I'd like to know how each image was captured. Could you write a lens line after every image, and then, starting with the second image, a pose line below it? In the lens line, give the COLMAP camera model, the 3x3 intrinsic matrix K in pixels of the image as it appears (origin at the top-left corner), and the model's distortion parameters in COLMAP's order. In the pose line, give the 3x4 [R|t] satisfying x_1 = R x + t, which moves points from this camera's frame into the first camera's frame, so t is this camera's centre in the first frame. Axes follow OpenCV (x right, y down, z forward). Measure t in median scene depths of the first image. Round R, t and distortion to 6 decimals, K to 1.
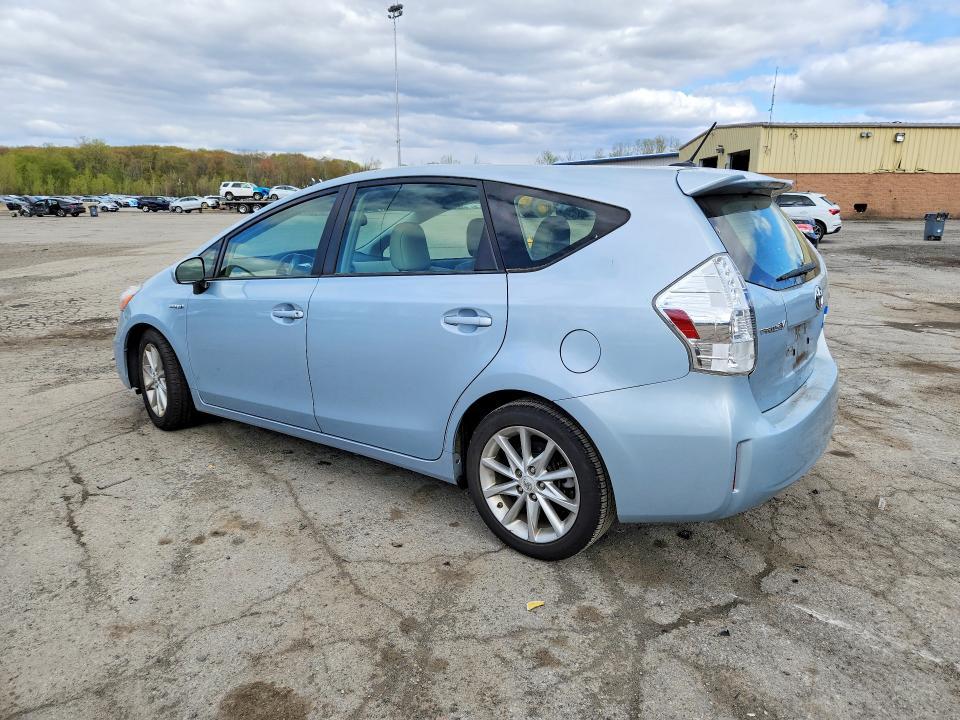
lens RADIAL K [[646.9, 0, 491.5], [0, 646.9, 334.5], [0, 0, 1]] dist [0.069112, -0.060396]
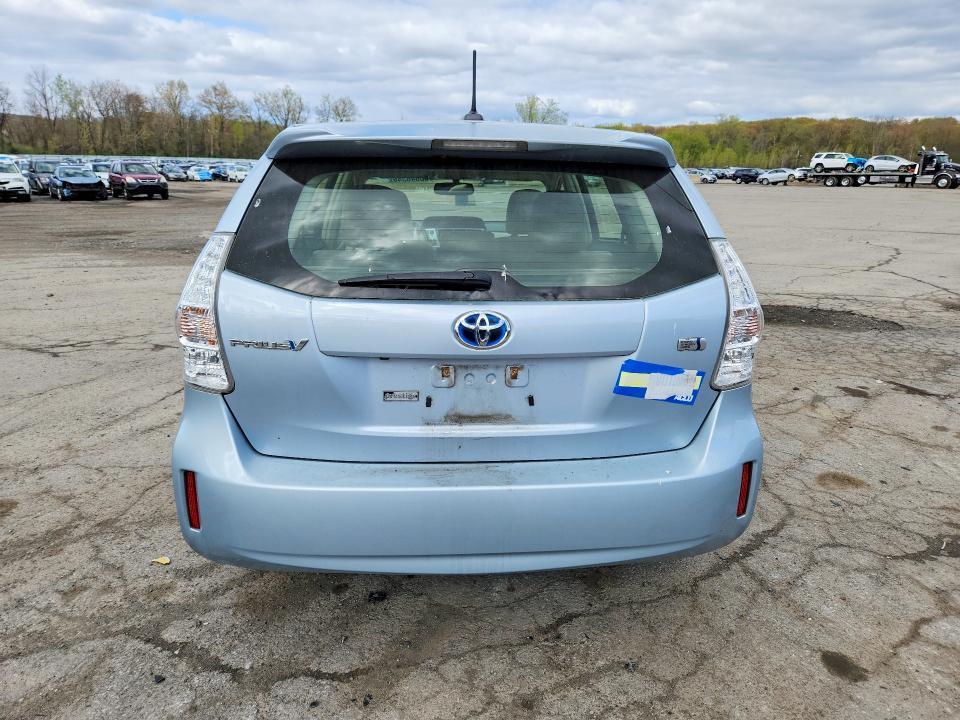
lens RADIAL K [[646.9, 0, 491.5], [0, 646.9, 334.5], [0, 0, 1]] dist [0.069112, -0.060396]
pose [[0.639624, 0.197100, -0.742989, 0.848063], [-0.167374, 0.979088, 0.115644, -0.107915], [0.750245, 0.050389, 0.659237, 0.534736]]
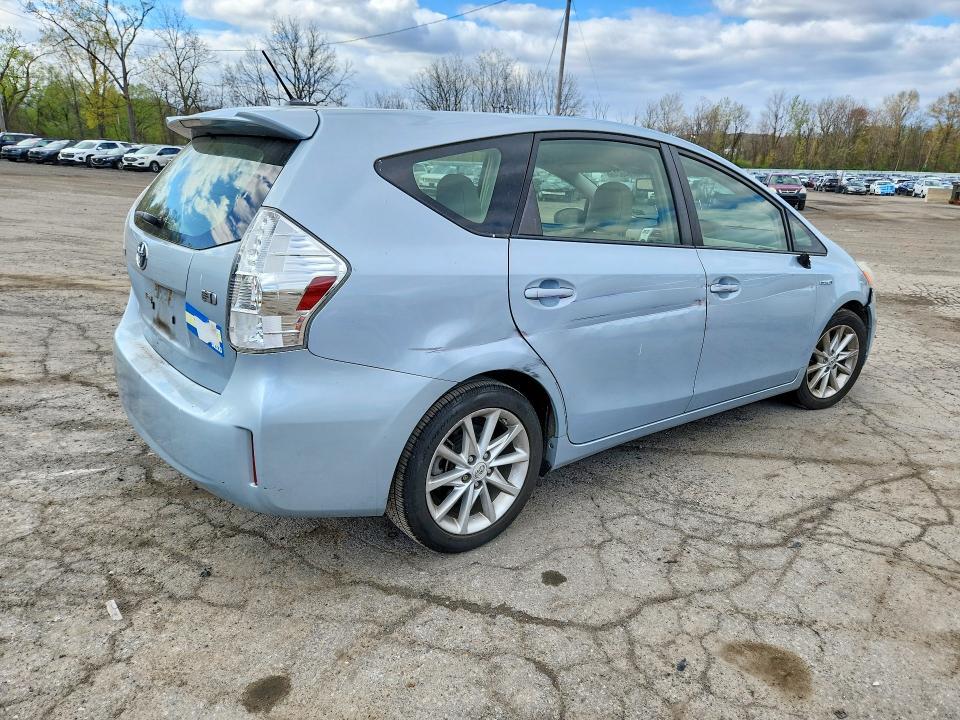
lens RADIAL K [[646.9, 0, 491.5], [0, 646.9, 334.5], [0, 0, 1]] dist [0.069112, -0.060396]
pose [[-0.260732, 0.232518, -0.936992, 1.064604], [-0.224635, 0.929311, 0.293120, -0.274166], [0.938913, 0.286907, -0.190069, 1.427708]]
